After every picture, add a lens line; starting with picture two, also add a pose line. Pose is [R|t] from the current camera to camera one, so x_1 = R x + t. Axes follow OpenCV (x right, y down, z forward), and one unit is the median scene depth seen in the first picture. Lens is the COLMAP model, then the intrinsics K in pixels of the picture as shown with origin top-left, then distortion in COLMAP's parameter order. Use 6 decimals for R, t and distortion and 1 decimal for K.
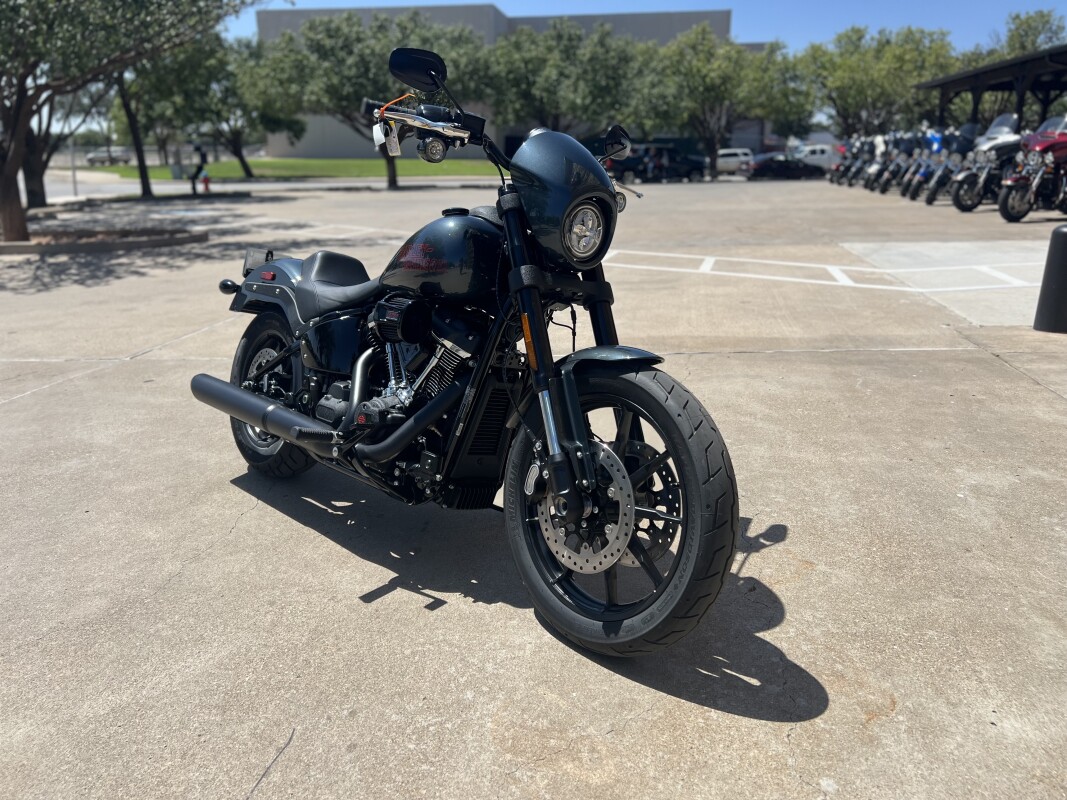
lens RADIAL K [[804.7, 0, 532.9], [0, 804.7, 404.5], [0, 0, 1]] dist [0.052020, -0.061777]
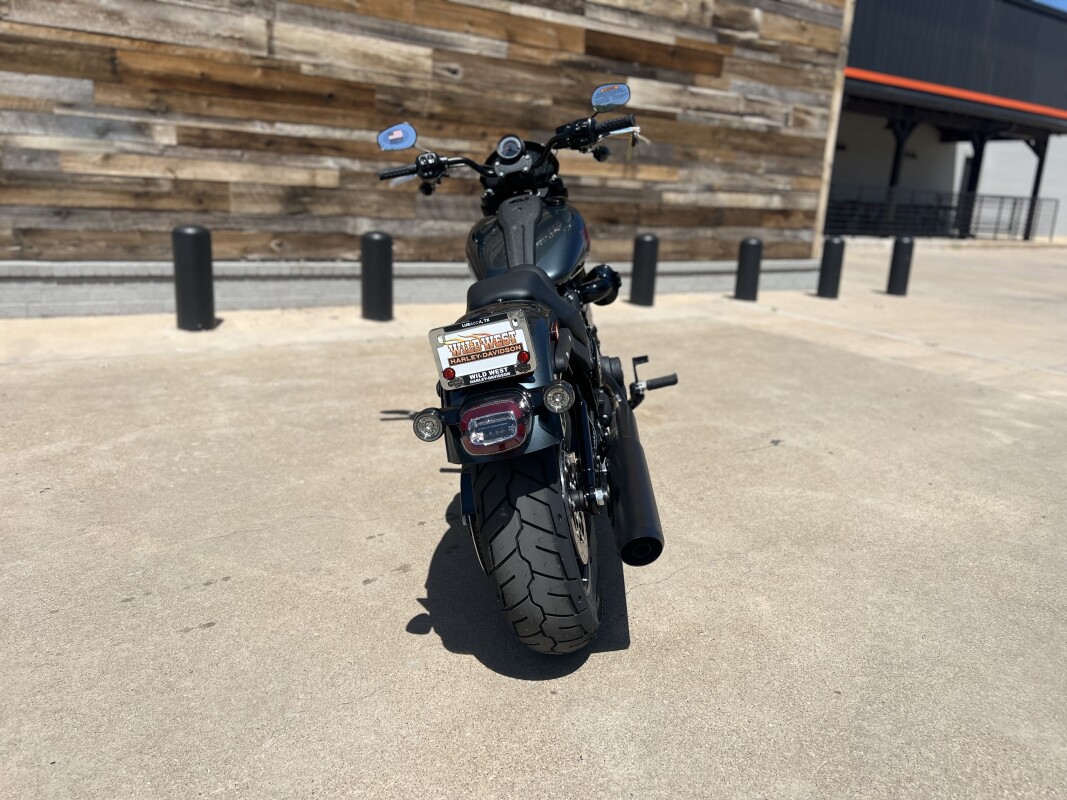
lens RADIAL K [[802.0, 0, 530.0], [0, 802.0, 402.8], [0, 0, 1]] dist [0.046759, -0.052201]
pose [[-0.679388, -0.210424, 0.702961, -0.193485], [0.172721, 0.885223, 0.431911, -0.096601], [-0.713162, 0.414851, -0.565065, 0.354899]]
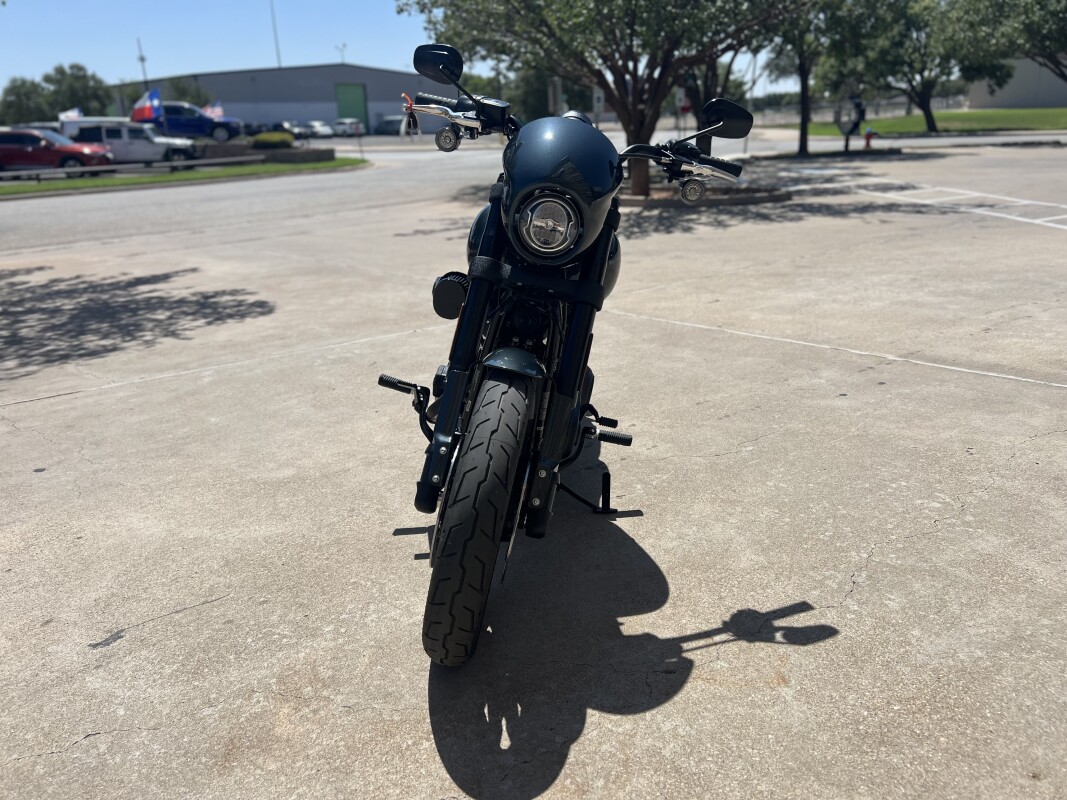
lens RADIAL K [[802.0, 0, 530.0], [0, 802.0, 402.8], [0, 0, 1]] dist [0.046759, -0.052201]
pose [[0.701741, 0.213702, -0.679626, 0.126357], [-0.178863, 0.976245, 0.122287, -0.021657], [0.689614, 0.035746, 0.723294, 0.055495]]
